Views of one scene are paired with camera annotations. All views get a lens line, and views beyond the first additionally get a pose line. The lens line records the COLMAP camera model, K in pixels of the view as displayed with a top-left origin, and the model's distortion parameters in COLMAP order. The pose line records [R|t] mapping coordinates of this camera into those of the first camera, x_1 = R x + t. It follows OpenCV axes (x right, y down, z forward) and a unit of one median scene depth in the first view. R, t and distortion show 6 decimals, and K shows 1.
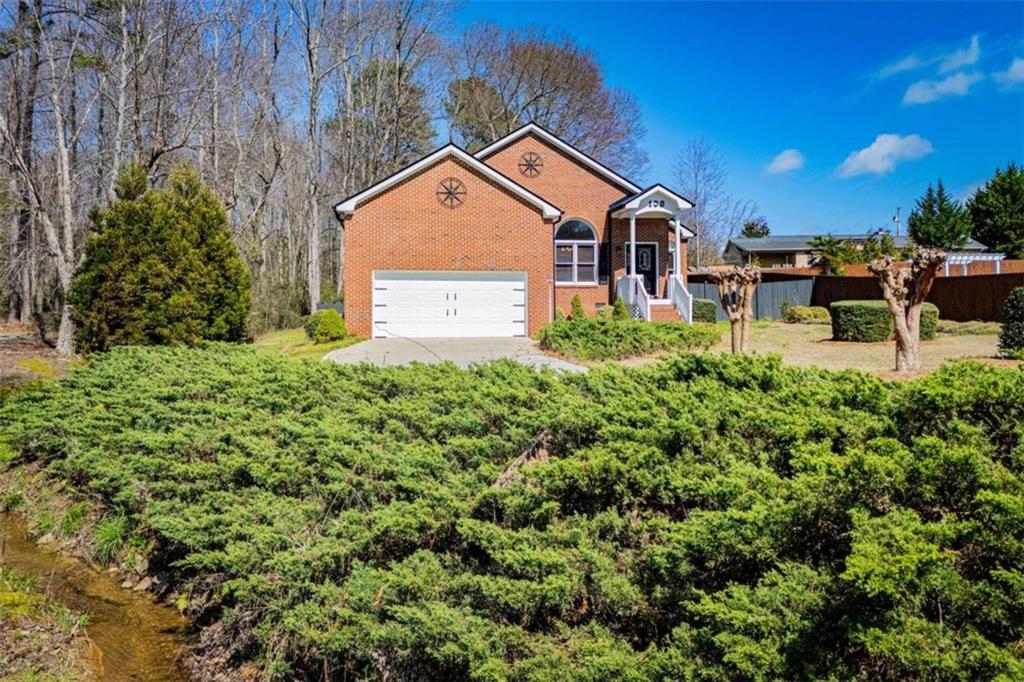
lens RADIAL K [[752.0, 0, 509.4], [0, 752.0, 294.4], [0, 0, 1]] dist [0.082342, -0.078512]
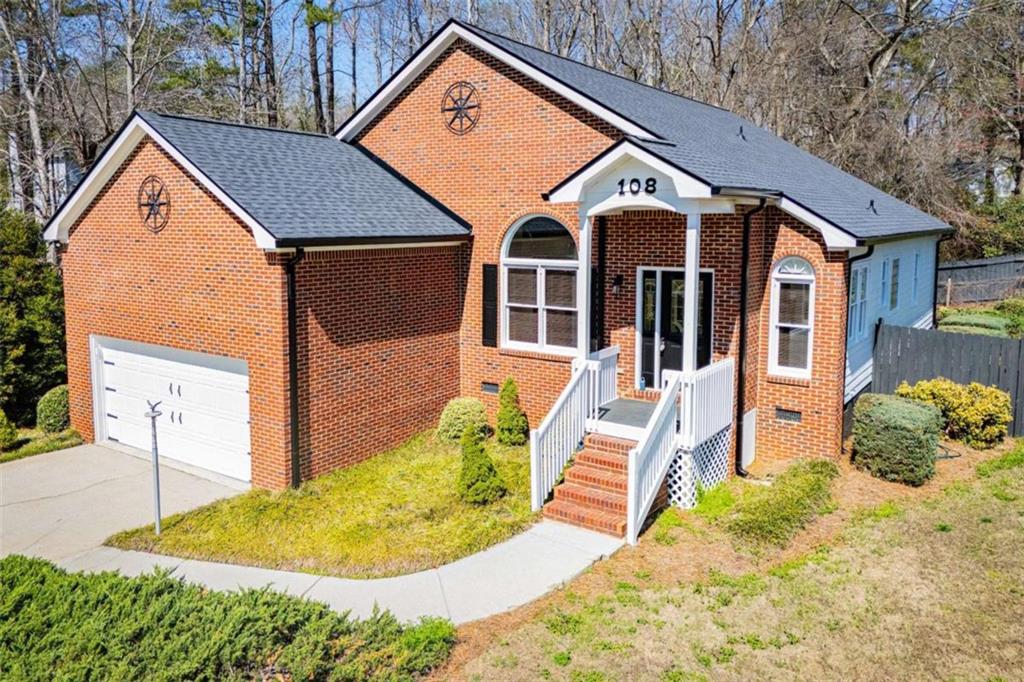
lens RADIAL K [[752.0, 0, 509.4], [0, 752.0, 294.4], [0, 0, 1]] dist [0.082342, -0.078512]
pose [[0.719472, 0.073404, -0.690632, 0.420582], [0.021724, 0.991534, 0.128017, -0.115854], [0.694182, -0.107108, 0.711786, 0.670401]]
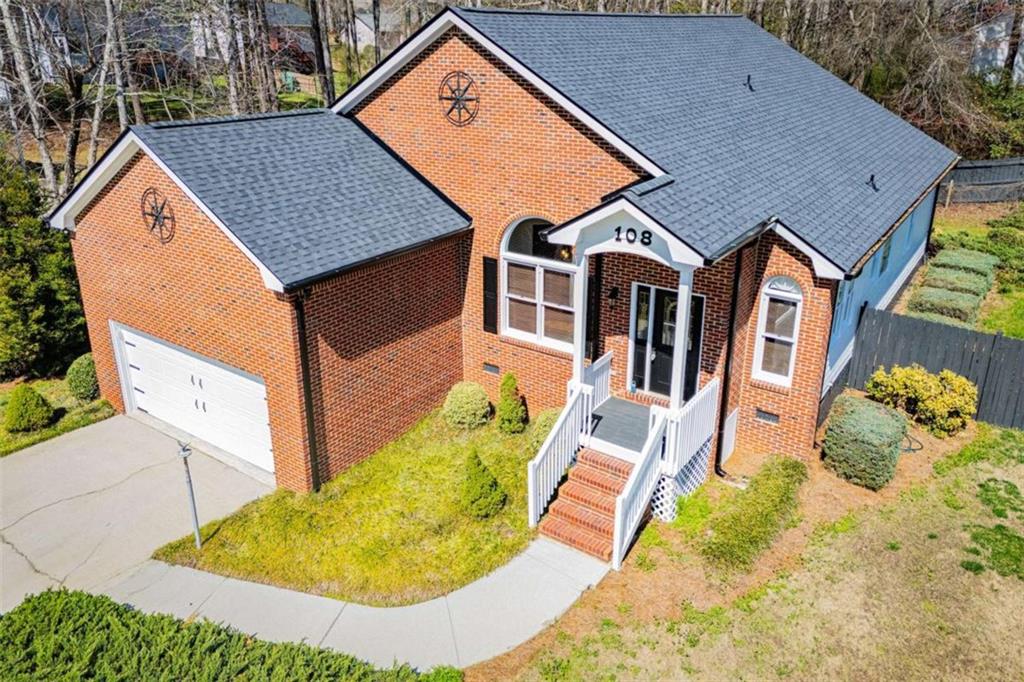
lens RADIAL K [[752.0, 0, 509.4], [0, 752.0, 294.4], [0, 0, 1]] dist [0.082342, -0.078512]
pose [[0.718504, 0.232832, -0.655394, 0.415560], [0.024238, 0.933350, 0.358148, -0.235134], [0.695101, -0.273216, 0.664972, 0.681271]]
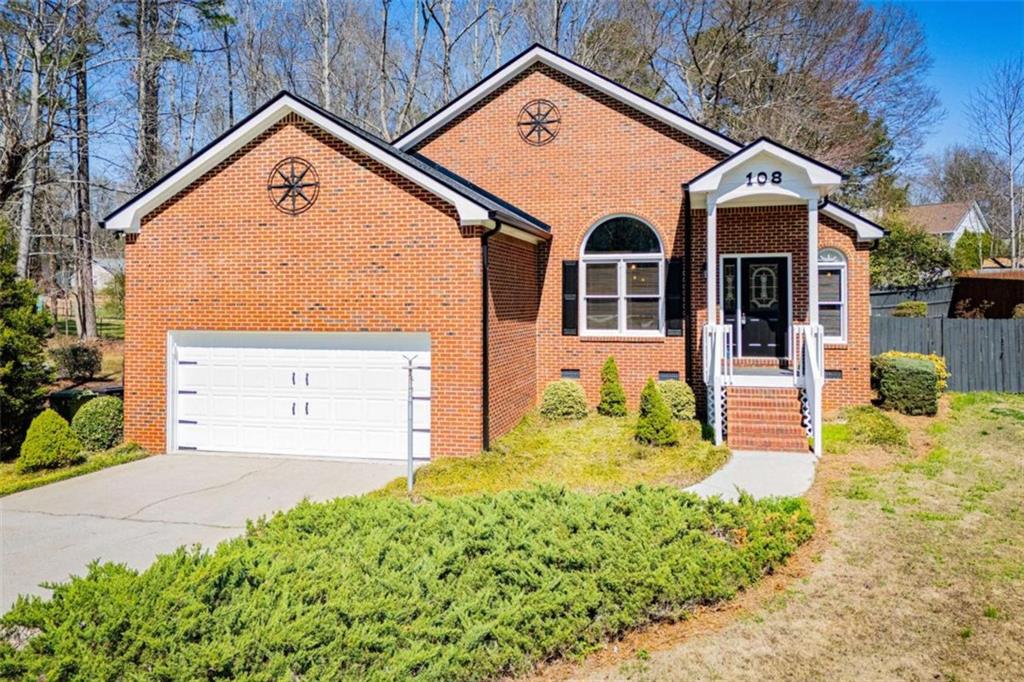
lens RADIAL K [[752.0, 0, 509.4], [0, 752.0, 294.4], [0, 0, 1]] dist [0.082342, -0.078512]
pose [[0.918963, -0.002279, -0.394338, 0.236666], [0.012344, 0.999660, 0.022989, -0.058594], [0.394151, -0.025994, 0.918678, 0.485319]]
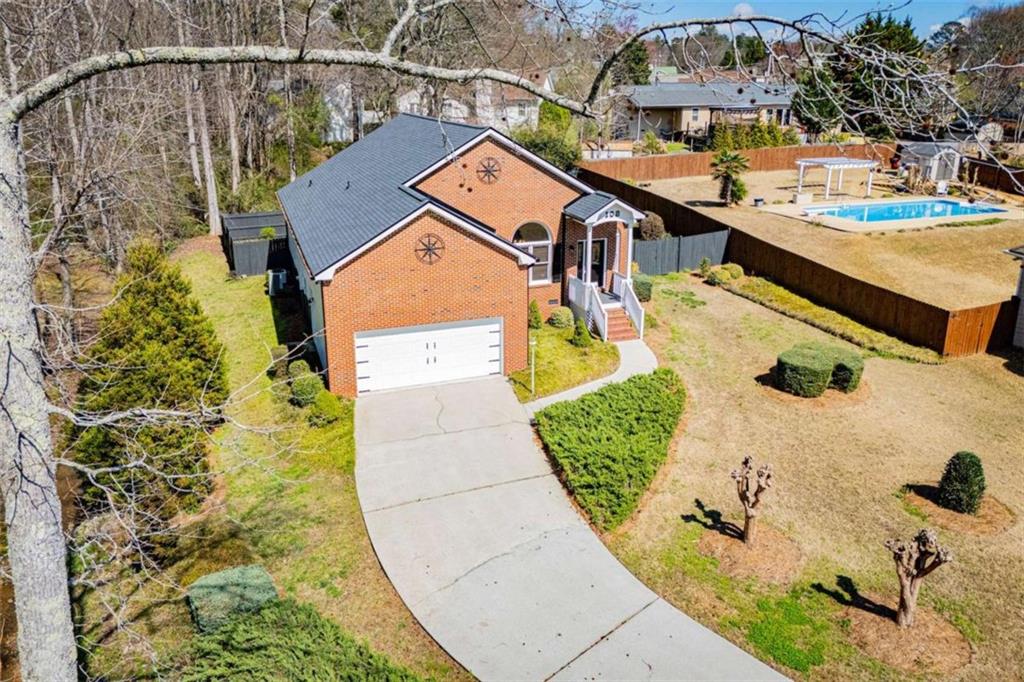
lens RADIAL K [[752.0, 0, 509.4], [0, 752.0, 294.4], [0, 0, 1]] dist [0.082342, -0.078512]
pose [[0.982068, -0.046922, 0.182595, -0.135142], [-0.010380, 0.953607, 0.300876, -0.322564], [-0.188241, -0.297376, 0.936020, 0.034441]]
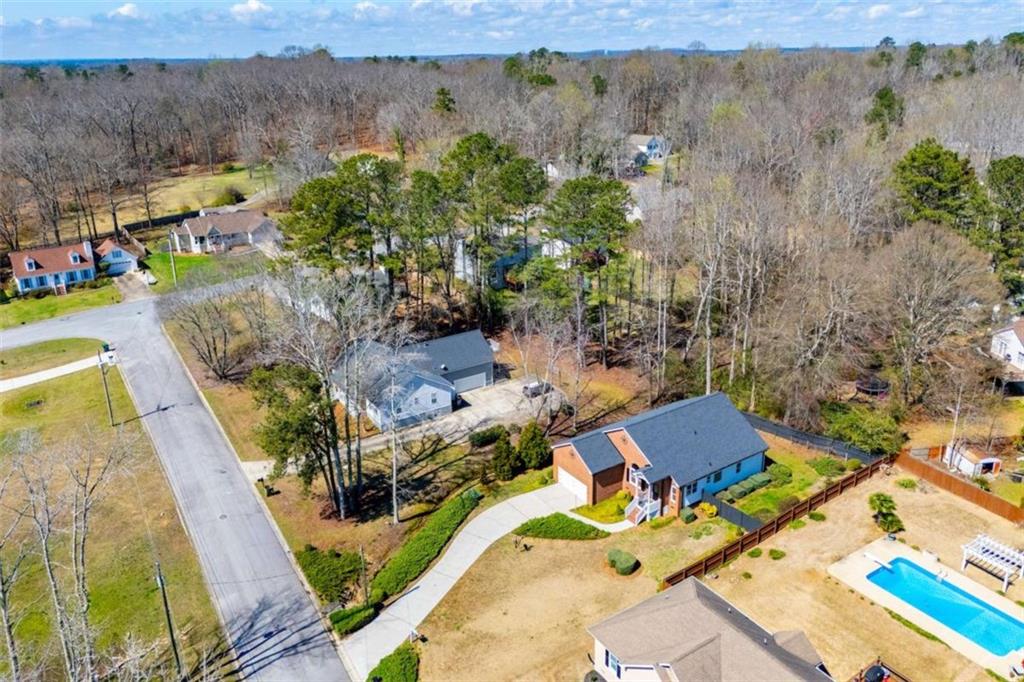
lens RADIAL K [[752.0, 0, 509.4], [0, 752.0, 294.4], [0, 0, 1]] dist [0.082342, -0.078512]
pose [[0.422668, 0.262648, -0.867391, 2.160084], [0.049898, 0.948889, 0.311640, -1.598802], [0.904910, -0.175001, 0.387960, -0.363922]]
